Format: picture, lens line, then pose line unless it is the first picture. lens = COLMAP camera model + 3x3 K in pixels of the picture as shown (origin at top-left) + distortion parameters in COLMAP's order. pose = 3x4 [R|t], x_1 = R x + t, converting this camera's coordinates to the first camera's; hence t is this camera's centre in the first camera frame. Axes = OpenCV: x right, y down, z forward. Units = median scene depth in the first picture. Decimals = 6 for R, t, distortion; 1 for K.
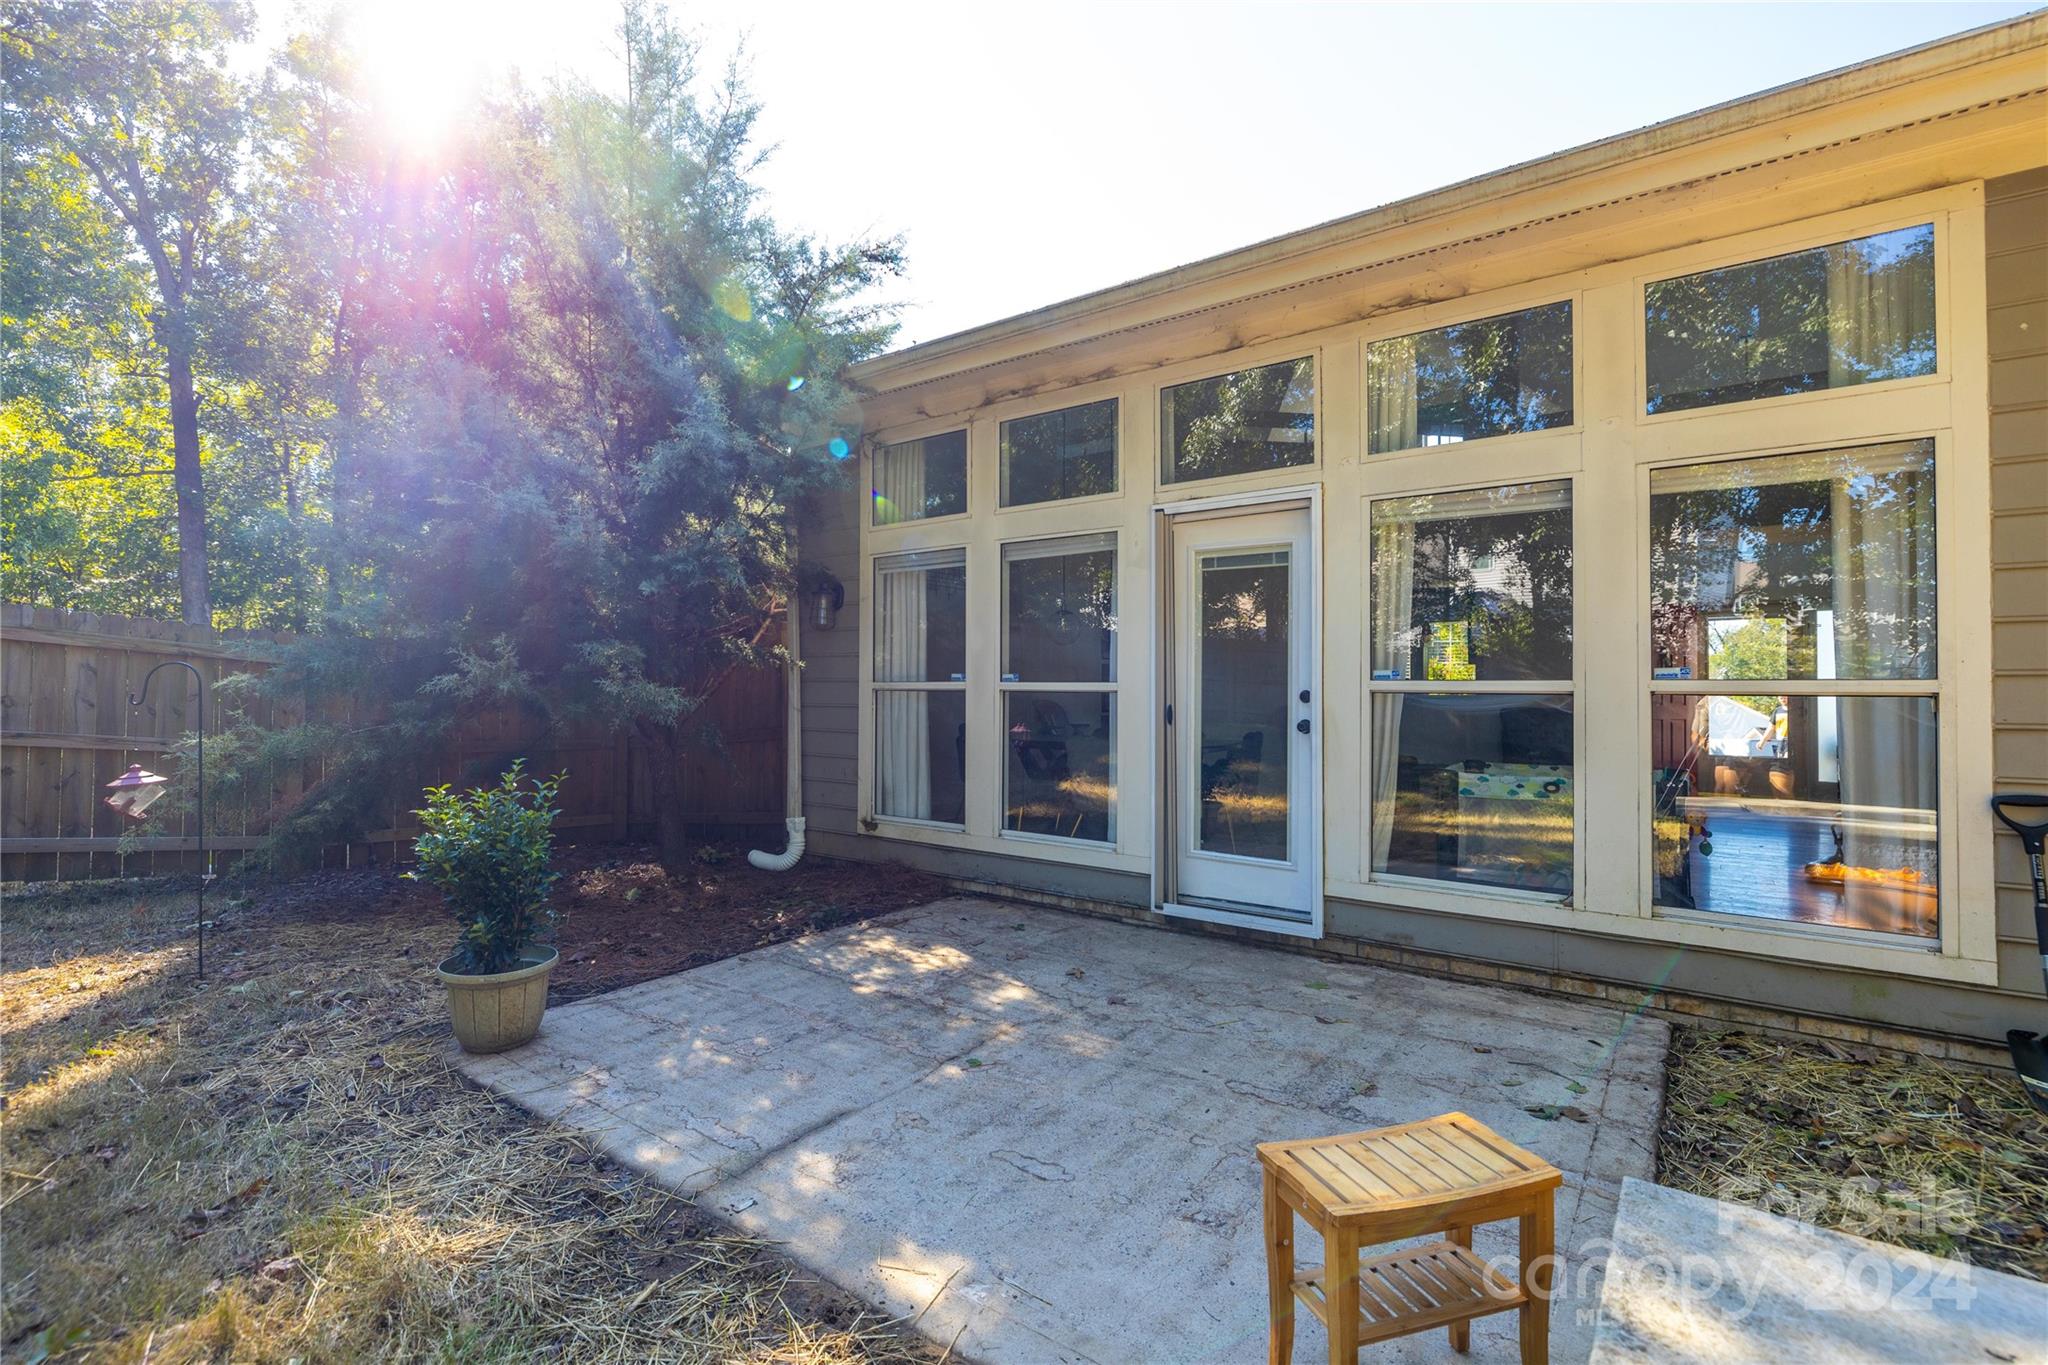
lens RADIAL K [[923.7, 0, 1015.1], [0, 923.7, 671.9], [0, 0, 1]] dist [-0.004187, -0.000462]
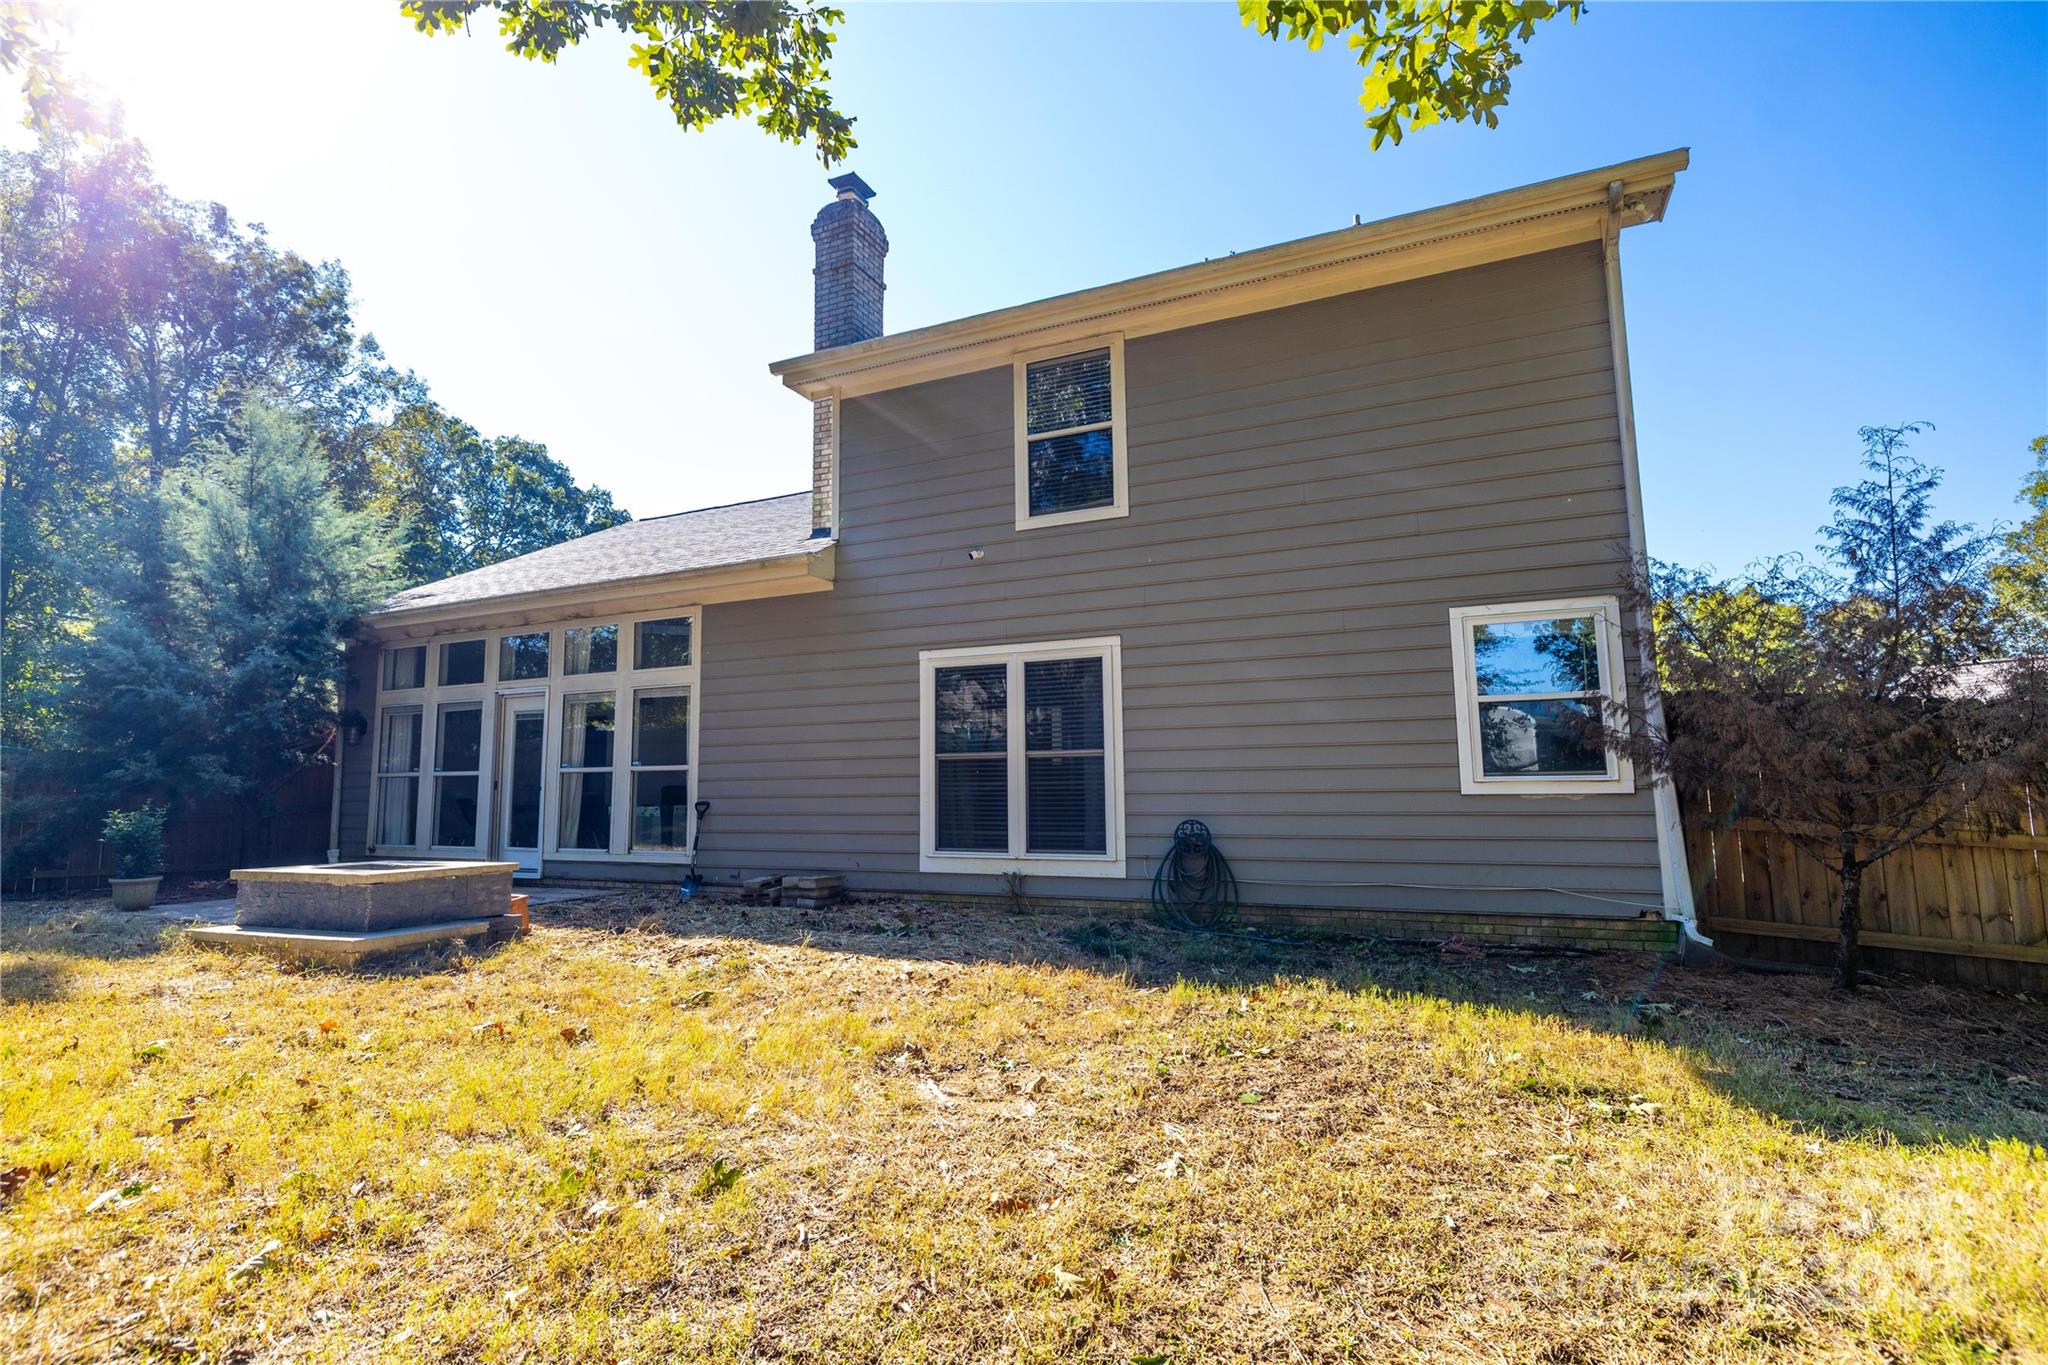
lens RADIAL K [[971.3, 0, 1011.8], [0, 971.3, 670.2], [0, 0, 1]] dist [-0.001990, -0.000210]
pose [[0.978709, 0.009901, 0.205014, 0.893839], [0.011367, 0.994688, -0.102303, 0.024172], [-0.204938, 0.102456, 0.973398, -1.540624]]
